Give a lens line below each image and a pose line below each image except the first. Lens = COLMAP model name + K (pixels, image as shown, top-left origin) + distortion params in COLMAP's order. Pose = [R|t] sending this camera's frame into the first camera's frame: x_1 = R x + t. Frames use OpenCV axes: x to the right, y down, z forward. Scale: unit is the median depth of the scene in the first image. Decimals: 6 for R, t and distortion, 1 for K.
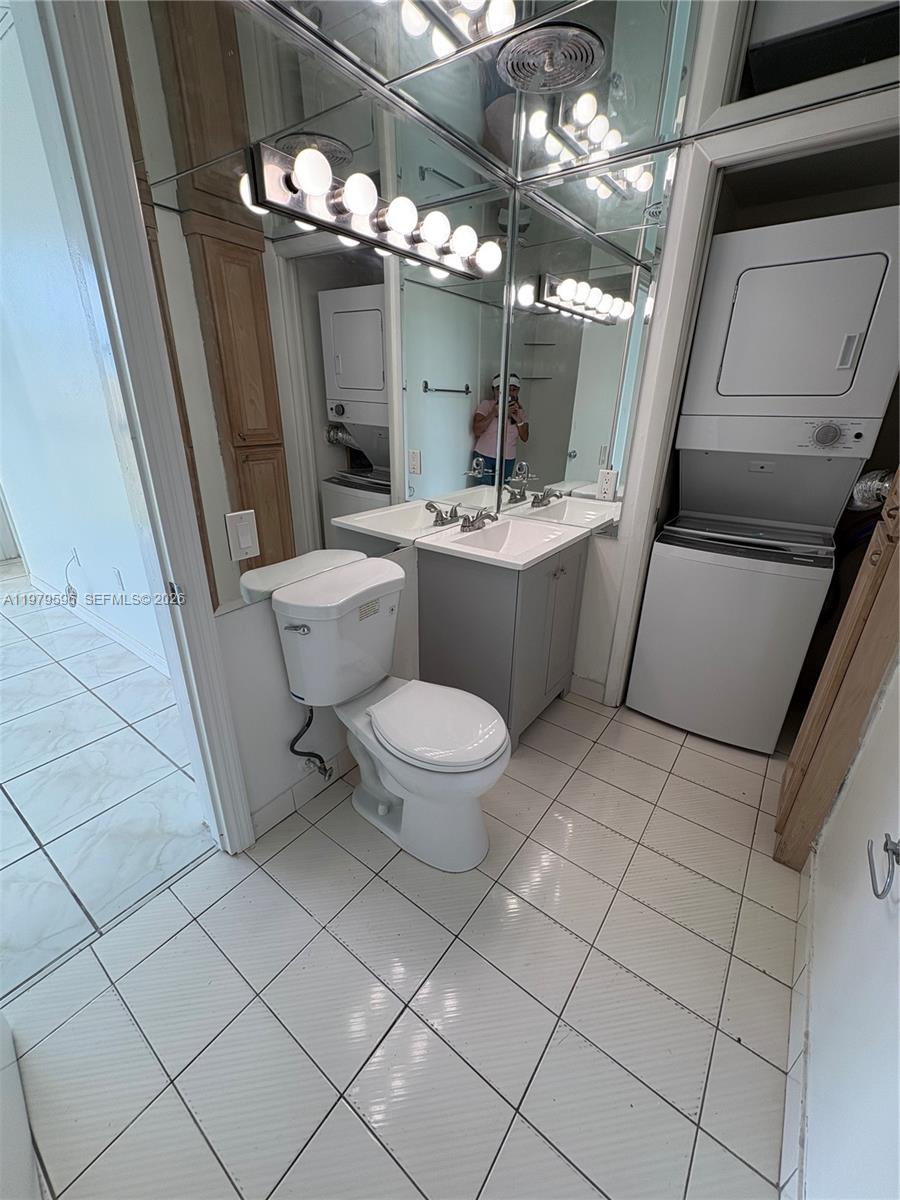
lens RADIAL K [[476.4, 0, 444.0], [0, 476.4, 592.9], [0, 0, 1]] dist [0.002100, 0.000724]
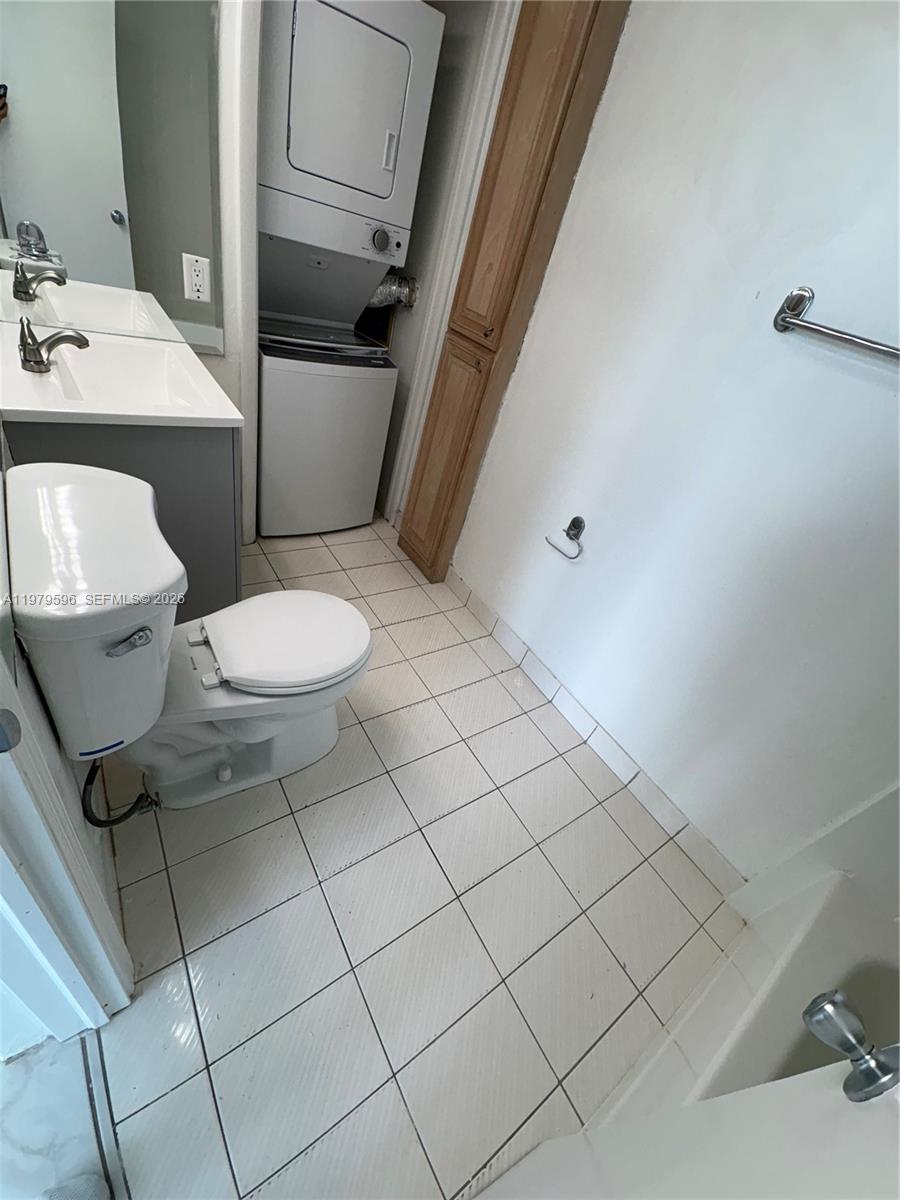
lens RADIAL K [[476.4, 0, 440.6], [0, 476.4, 596.1], [0, 0, 1]] dist [0.002100, 0.000724]
pose [[0.334034, -0.516235, 0.788621, -0.426074], [0.122503, 0.853360, 0.506725, -0.143209], [-0.934566, -0.072655, 0.348291, 0.354323]]
